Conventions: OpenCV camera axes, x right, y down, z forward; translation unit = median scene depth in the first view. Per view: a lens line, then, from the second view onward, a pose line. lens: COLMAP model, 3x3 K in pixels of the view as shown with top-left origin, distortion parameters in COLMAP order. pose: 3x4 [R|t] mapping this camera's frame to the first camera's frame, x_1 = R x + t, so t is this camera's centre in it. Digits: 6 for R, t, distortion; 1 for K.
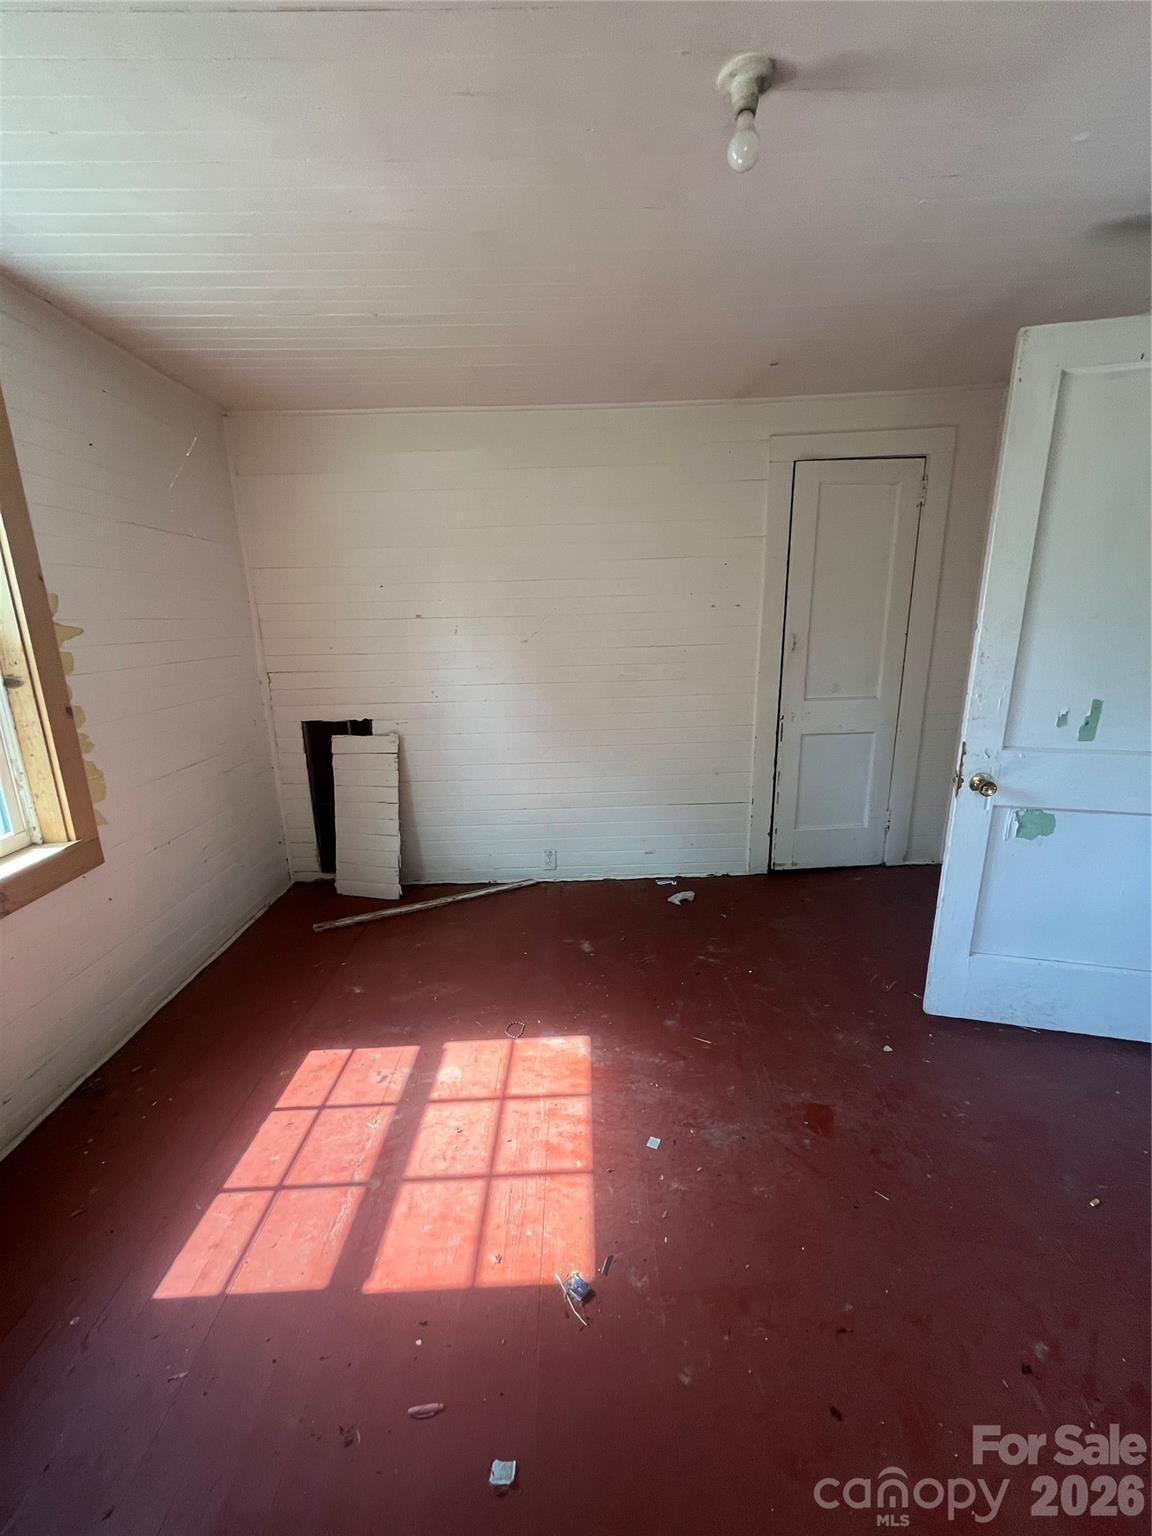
lens RADIAL K [[621.0, 0, 575.7], [0, 621.0, 766.3], [0, 0, 1]] dist [-0.001120, -0.000524]
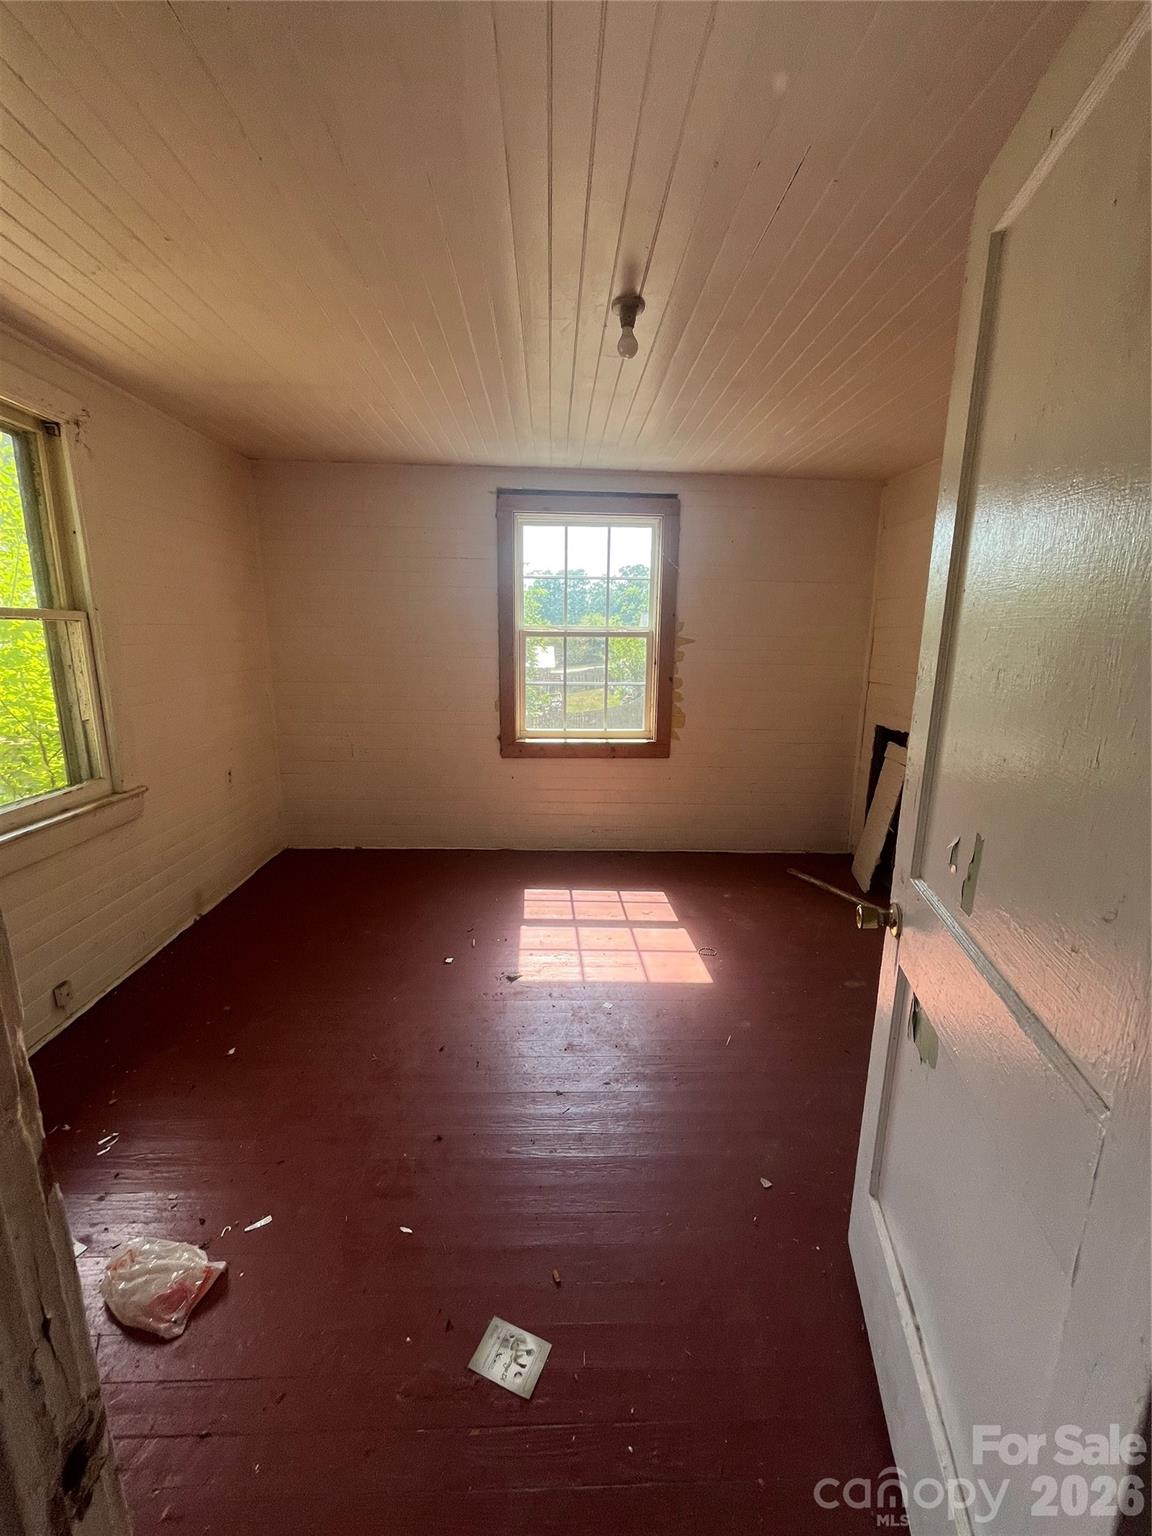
lens RADIAL K [[621.0, 0, 575.7], [0, 621.0, 766.3], [0, 0, 1]] dist [-0.001120, -0.000524]
pose [[0.023321, 0.224999, -0.974080, 1.172323], [-0.255548, 0.943317, 0.211775, -0.163382], [0.966515, 0.243985, 0.079497, 0.574704]]
